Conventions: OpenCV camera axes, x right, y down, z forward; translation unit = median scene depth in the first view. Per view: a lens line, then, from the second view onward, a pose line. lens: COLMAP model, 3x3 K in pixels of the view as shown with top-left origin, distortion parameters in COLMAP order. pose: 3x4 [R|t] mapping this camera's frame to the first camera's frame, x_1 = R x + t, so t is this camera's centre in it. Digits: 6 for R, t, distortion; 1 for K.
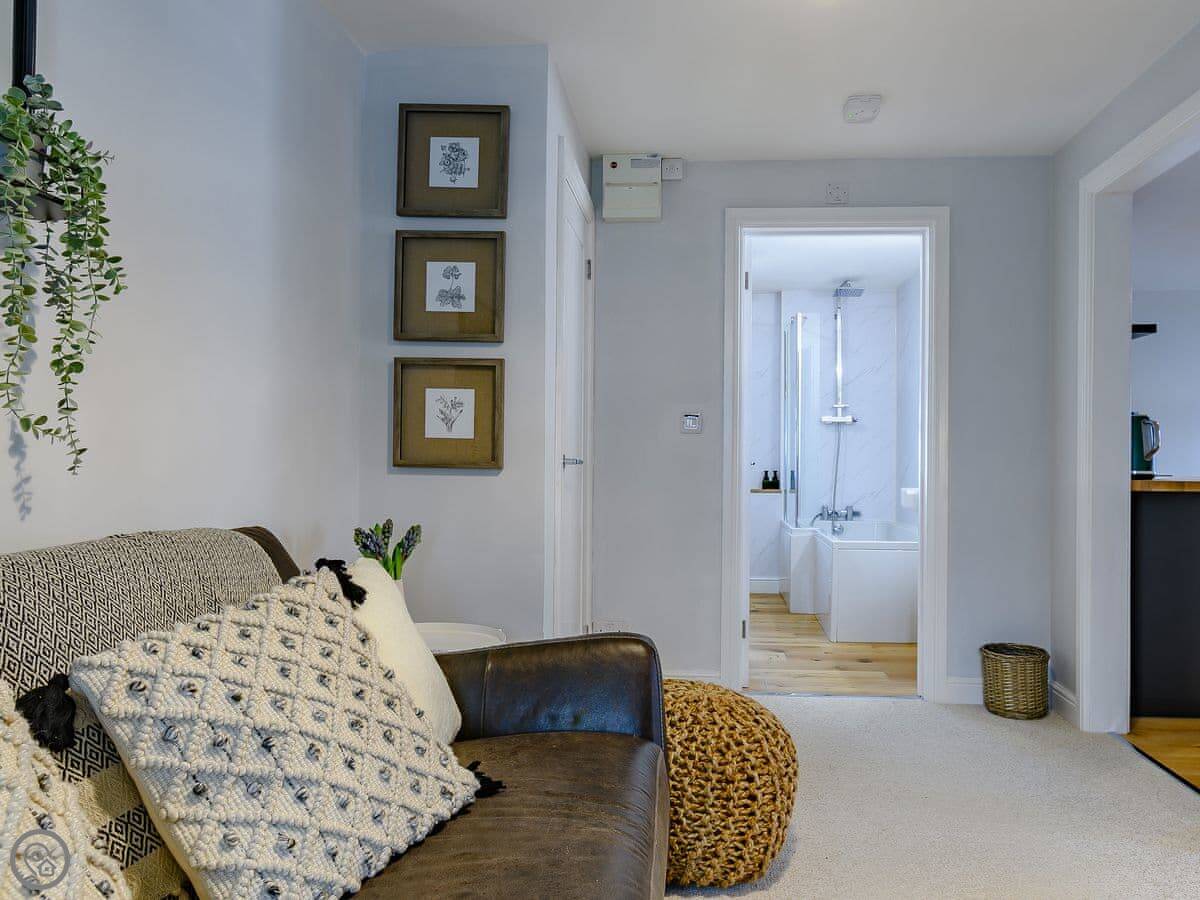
lens RADIAL K [[790.0, 0, 599.8], [0, 790.0, 458.9], [0, 0, 1]] dist [0.001996, -0.001126]
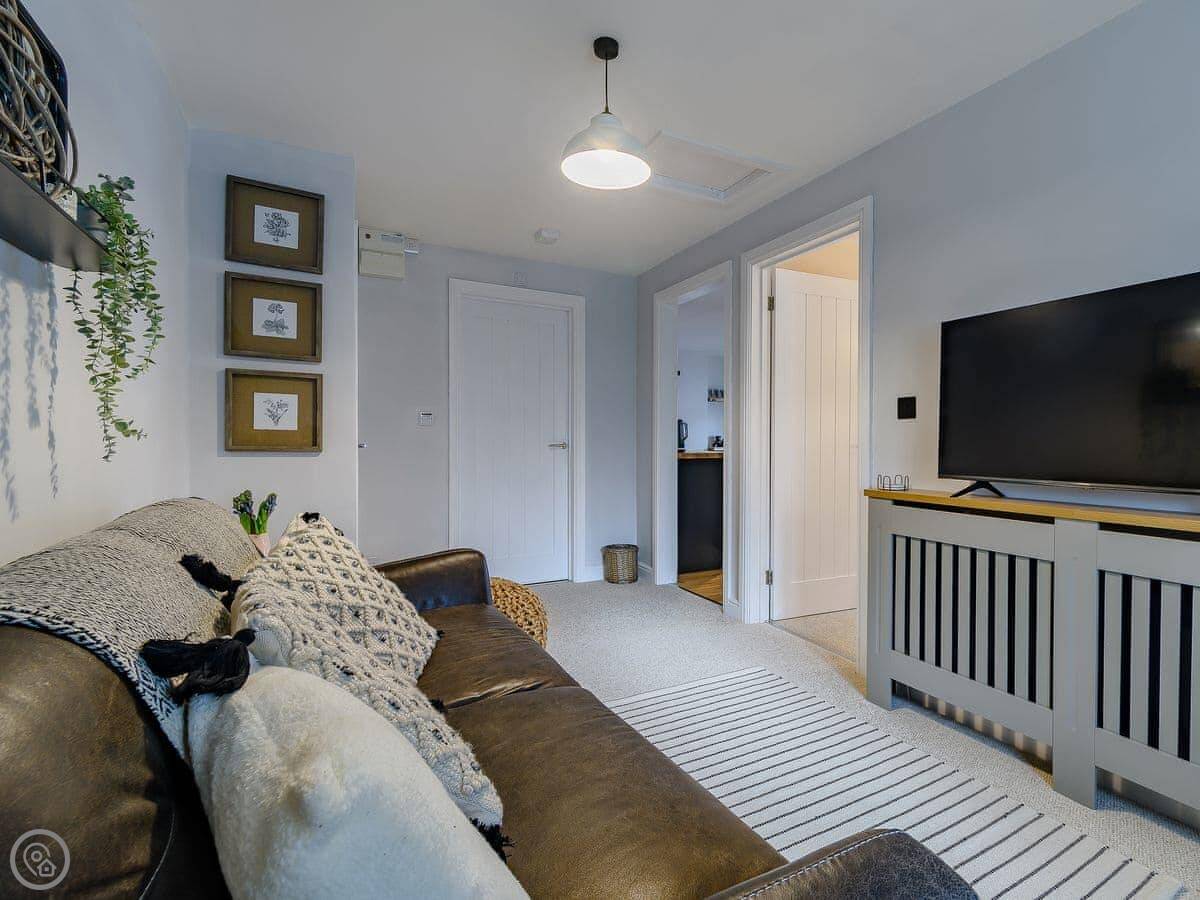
lens RADIAL K [[521.8, 0, 600.0], [0, 521.8, 450.0], [0, 0, 1]] dist [-0.000500, 0.000047]
pose [[0.885933, -0.011980, 0.463659, -0.113901], [0.004758, 0.999849, 0.016743, -0.003724], [-0.463790, -0.012627, 0.885855, -0.061358]]
